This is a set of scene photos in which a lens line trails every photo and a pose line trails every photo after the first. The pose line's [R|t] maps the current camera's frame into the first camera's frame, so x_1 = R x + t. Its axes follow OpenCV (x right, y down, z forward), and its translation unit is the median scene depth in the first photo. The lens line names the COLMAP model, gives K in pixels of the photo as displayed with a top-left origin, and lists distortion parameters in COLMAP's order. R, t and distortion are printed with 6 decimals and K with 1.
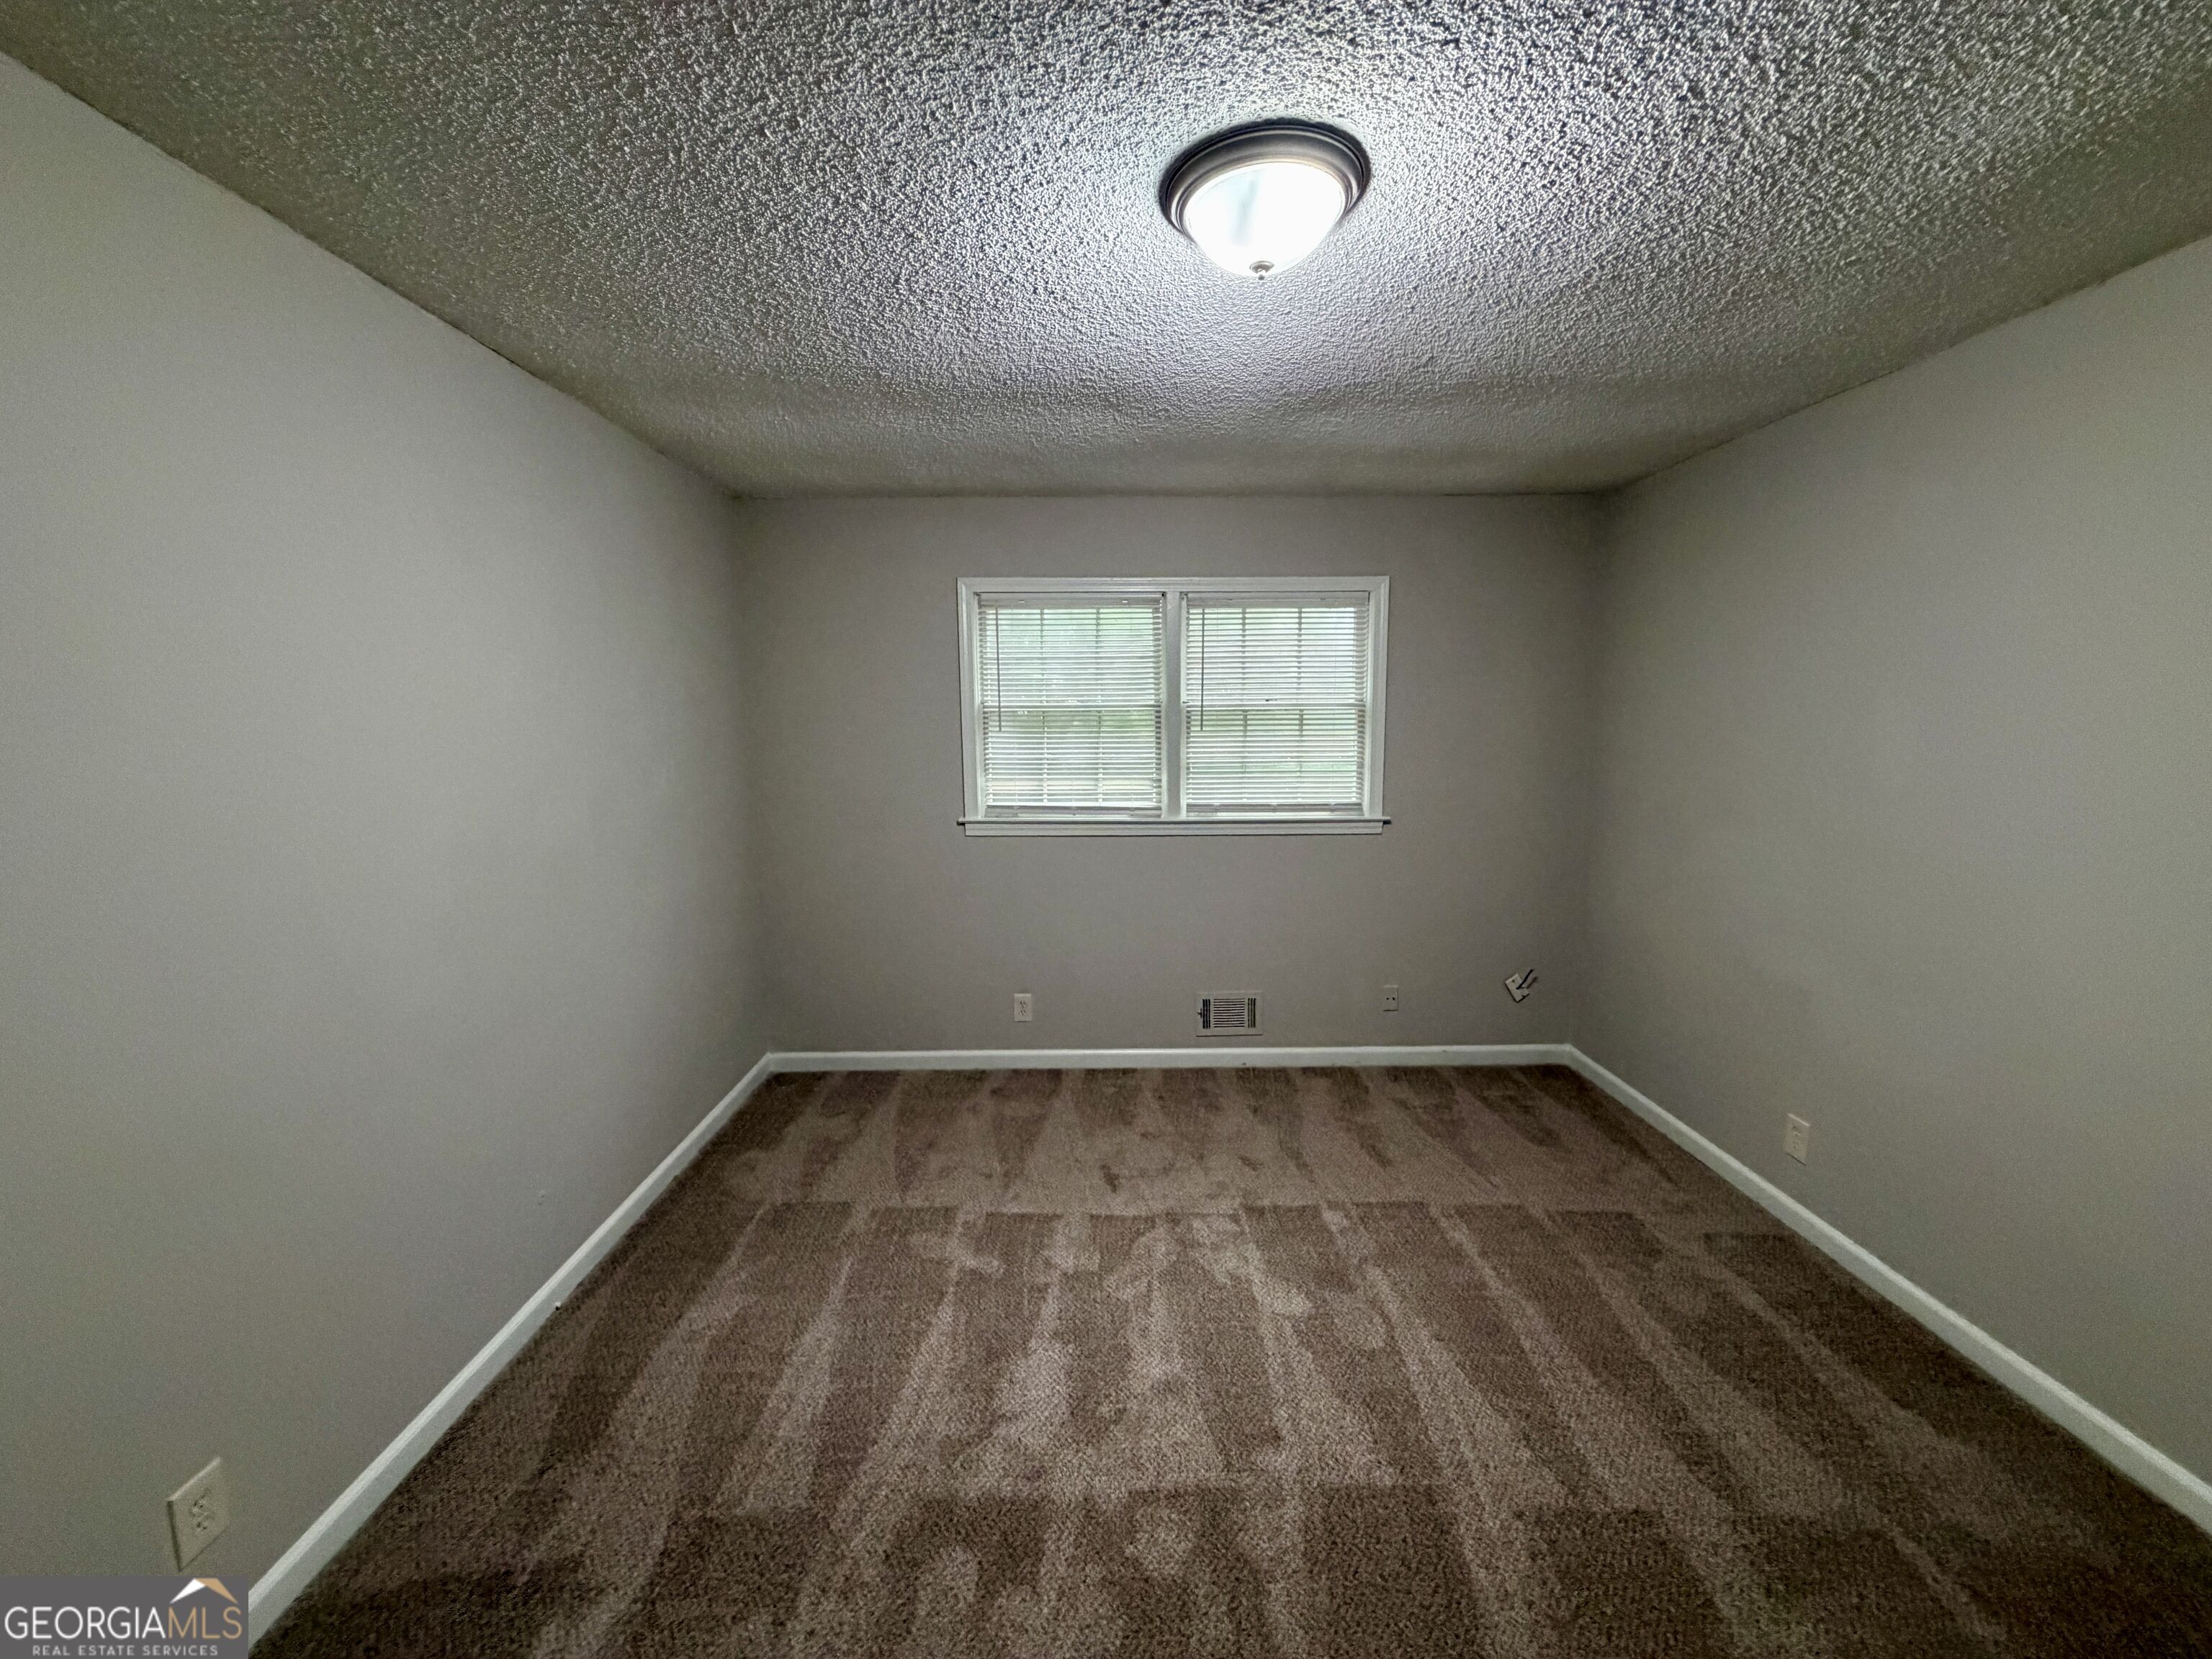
lens RADIAL K [[881.1, 0, 1101.8], [0, 881.1, 827.6], [0, 0, 1]] dist [0.001945, -0.000245]
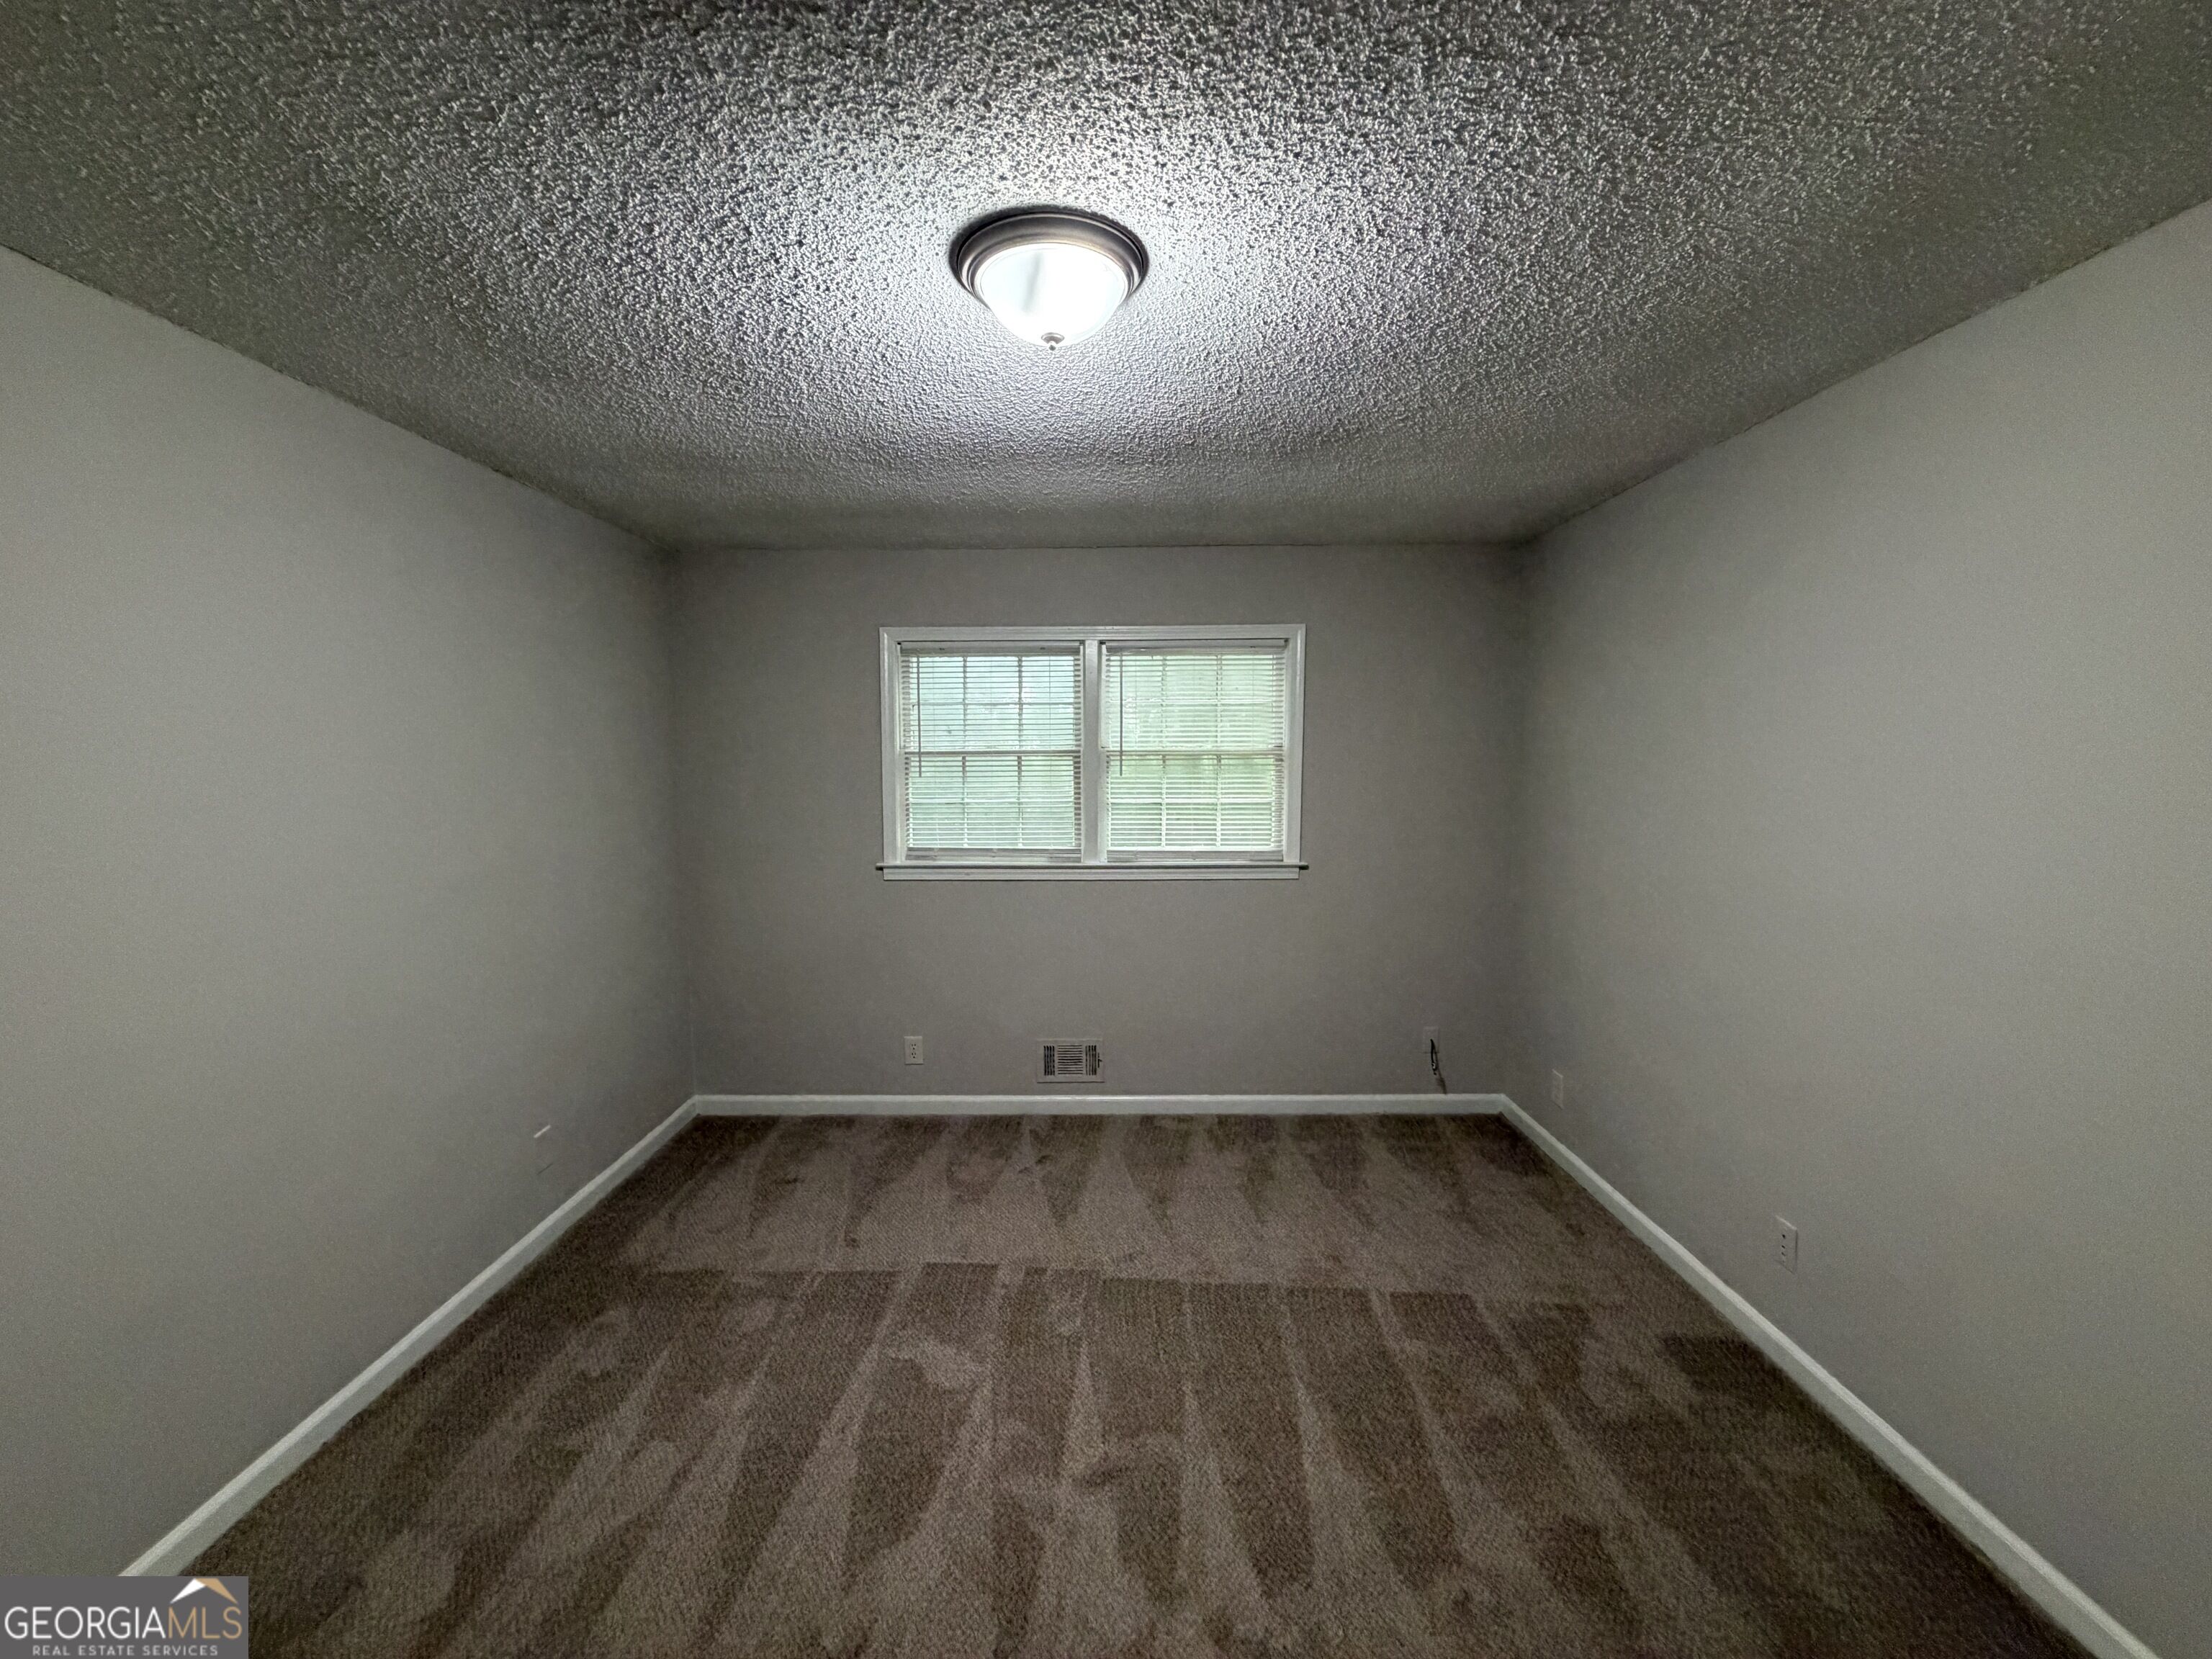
lens RADIAL K [[881.1, 0, 1101.8], [0, 881.1, 827.6], [0, 0, 1]] dist [0.001945, -0.000245]
pose [[0.999694, 0.002506, -0.024605, 0.119413], [-0.003651, 0.998907, -0.046597, -0.003712], [0.024461, 0.046672, 0.998611, -0.005493]]
